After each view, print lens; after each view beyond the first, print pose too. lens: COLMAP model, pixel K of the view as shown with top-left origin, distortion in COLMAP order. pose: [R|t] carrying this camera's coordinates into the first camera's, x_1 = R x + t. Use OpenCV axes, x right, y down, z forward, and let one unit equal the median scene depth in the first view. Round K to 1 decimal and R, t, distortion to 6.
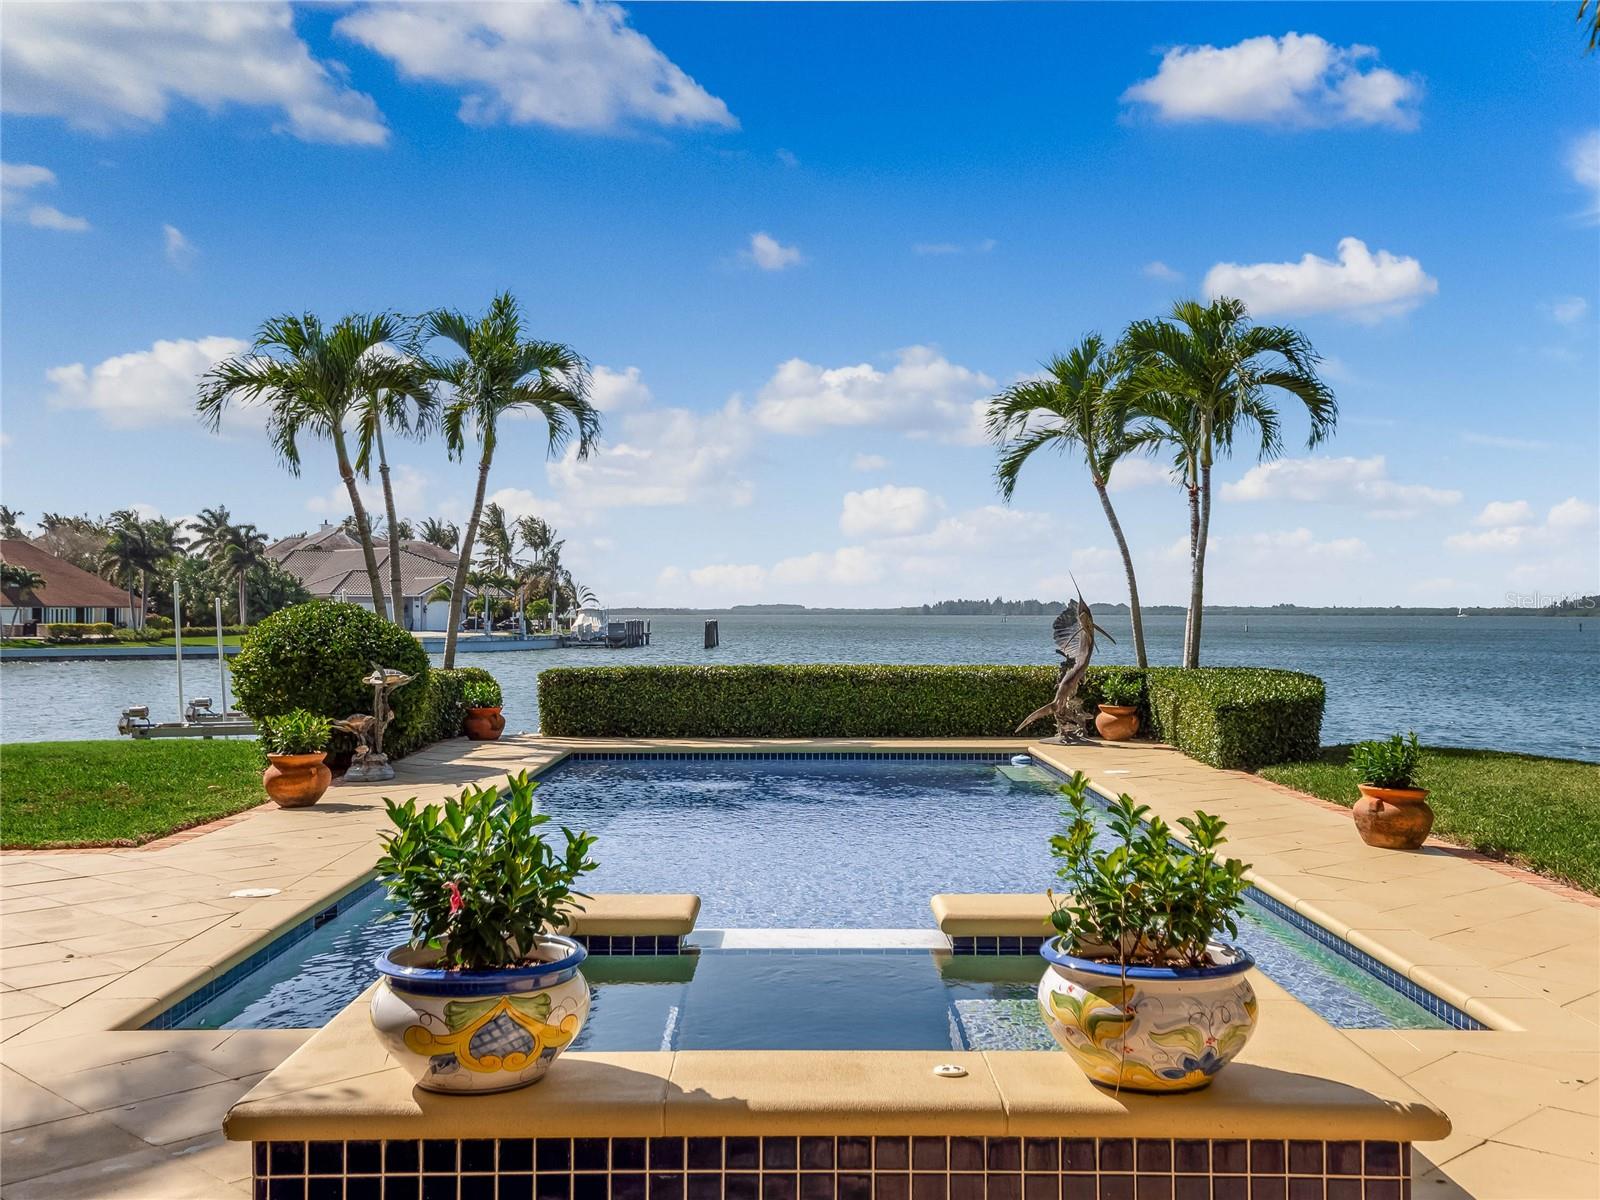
lens RADIAL K [[1684.5, 0, 799.7], [0, 1684.5, 601.4], [0, 0, 1]] dist [-0.001244, 0.000000]
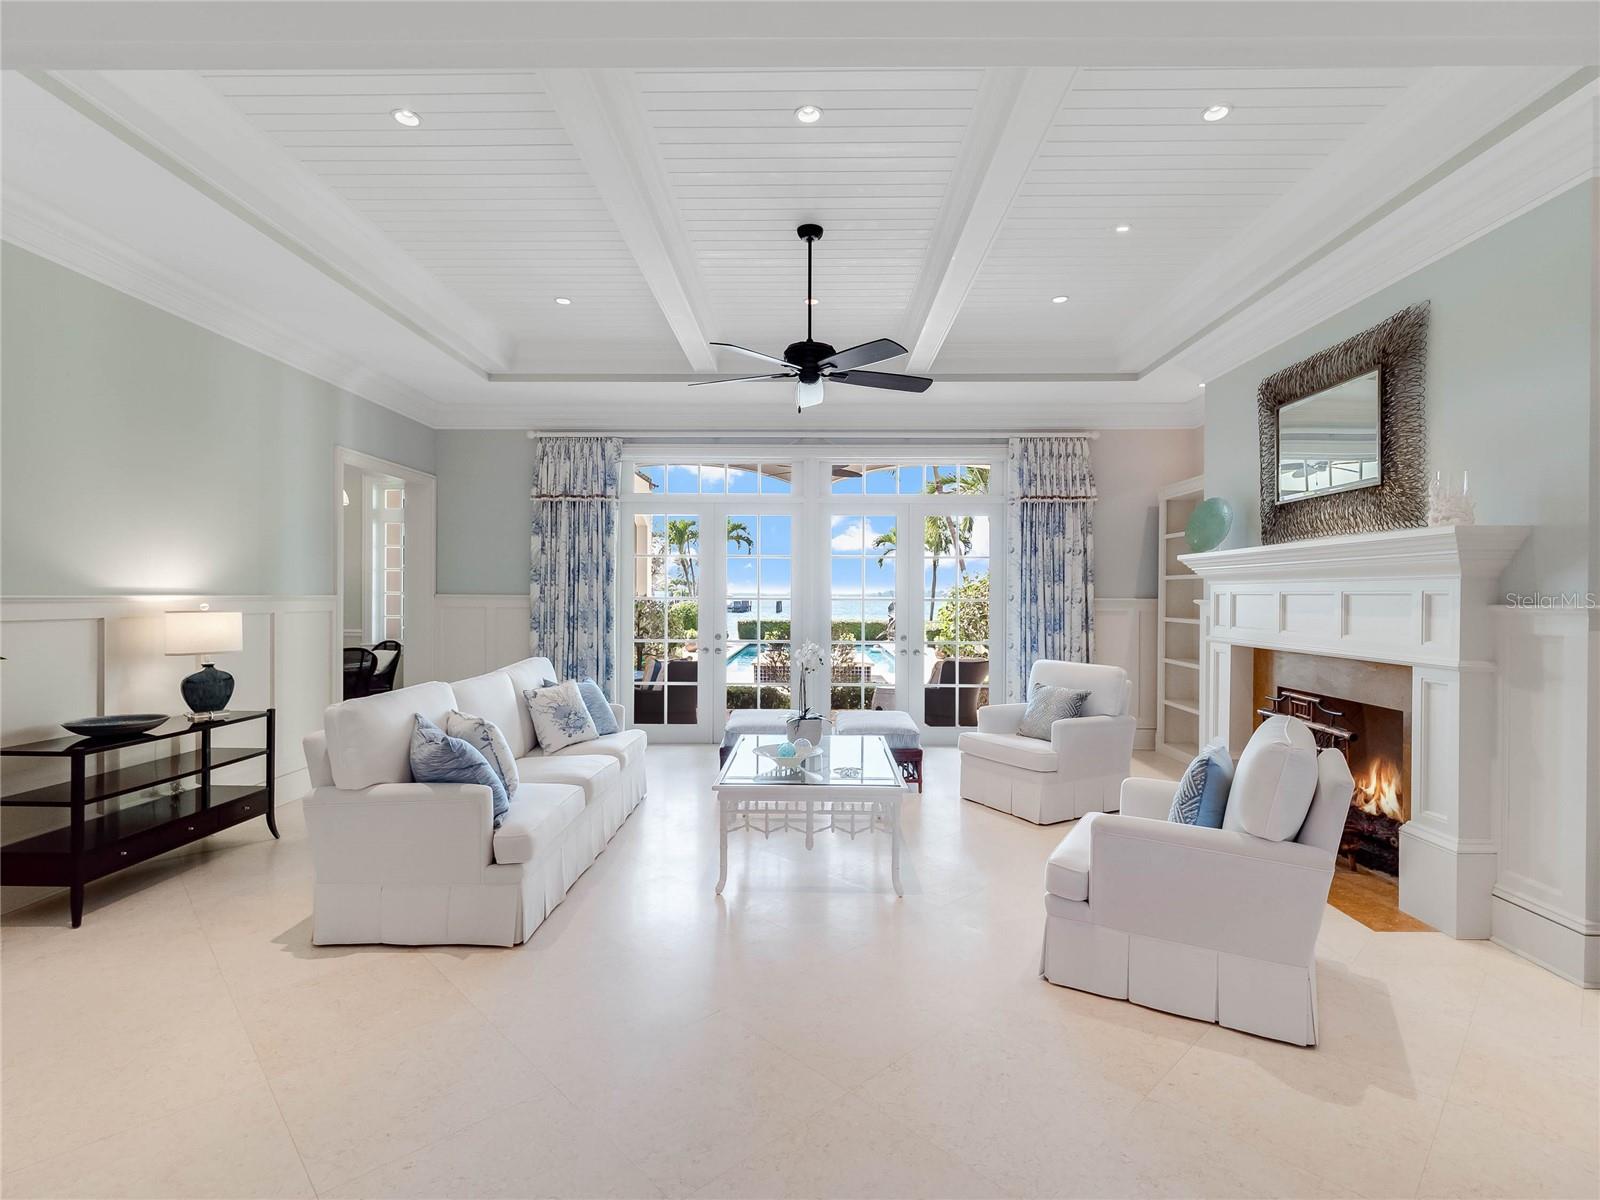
lens RADIAL K [[744.7, 0, 803.9], [0, 744.7, 600.5], [0, 0, 1]] dist [0.000016, 0.000000]
pose [[0.999397, 0.004377, -0.034453, 0.034336], [-0.004132, 0.999966, 0.007188, -0.011826], [0.034483, -0.007041, 0.999380, -0.529680]]
